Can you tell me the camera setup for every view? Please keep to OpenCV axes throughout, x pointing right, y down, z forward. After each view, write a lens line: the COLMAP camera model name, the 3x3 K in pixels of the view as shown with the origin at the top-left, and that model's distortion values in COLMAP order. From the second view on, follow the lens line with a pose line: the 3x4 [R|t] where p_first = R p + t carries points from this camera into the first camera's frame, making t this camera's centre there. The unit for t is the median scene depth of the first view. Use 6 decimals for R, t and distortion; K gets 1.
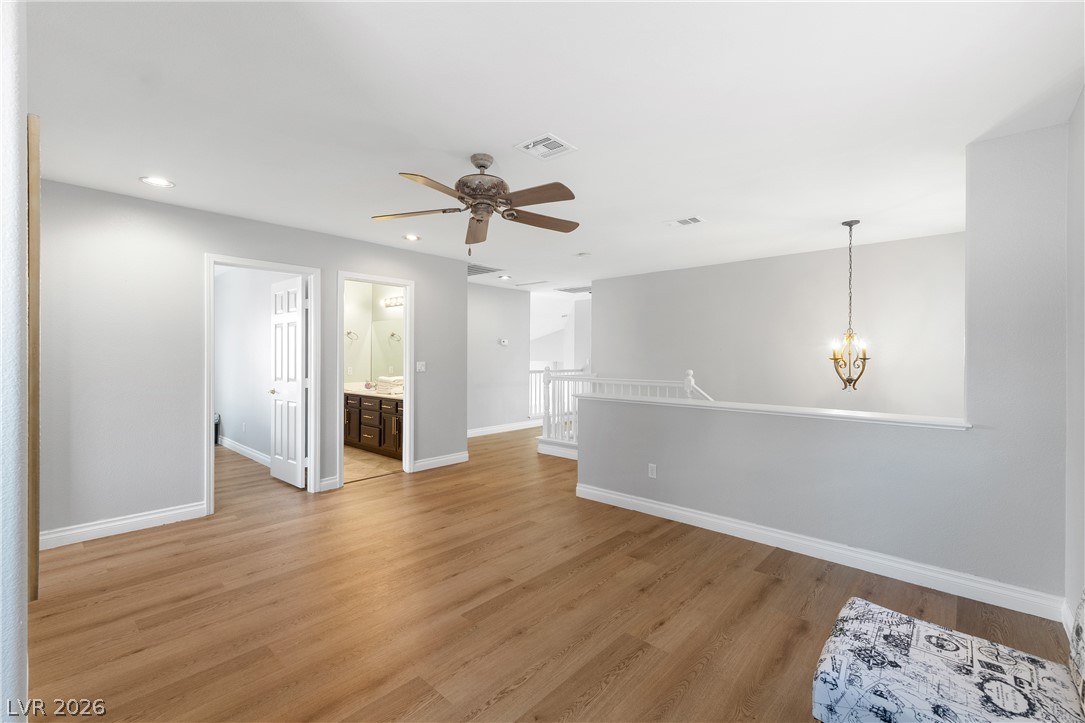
lens RADIAL K [[465.3, 0, 552.0], [0, 465.3, 359.3], [0, 0, 1]] dist [0.002685, -0.000041]
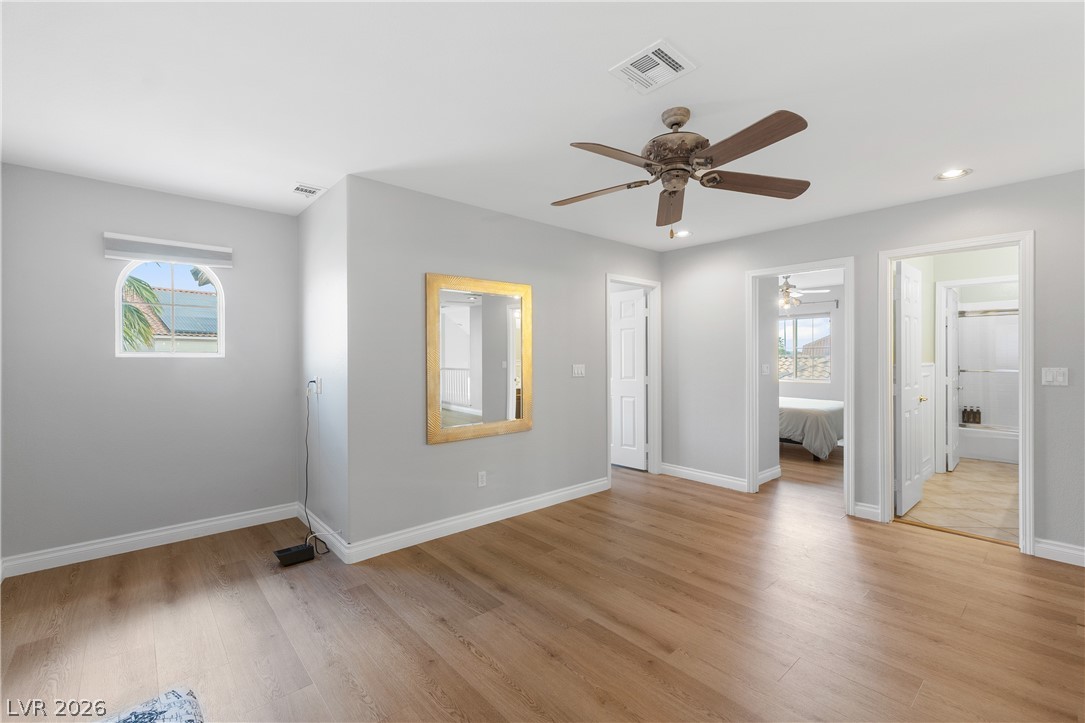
lens RADIAL K [[465.3, 0, 552.1], [0, 465.3, 357.9], [0, 0, 1]] dist [0.002685, -0.000041]
pose [[-0.115416, -0.000888, -0.993317, 0.666220], [-0.004993, 0.999987, -0.000314, -0.007171], [0.993305, 0.004923, -0.115419, 0.855425]]
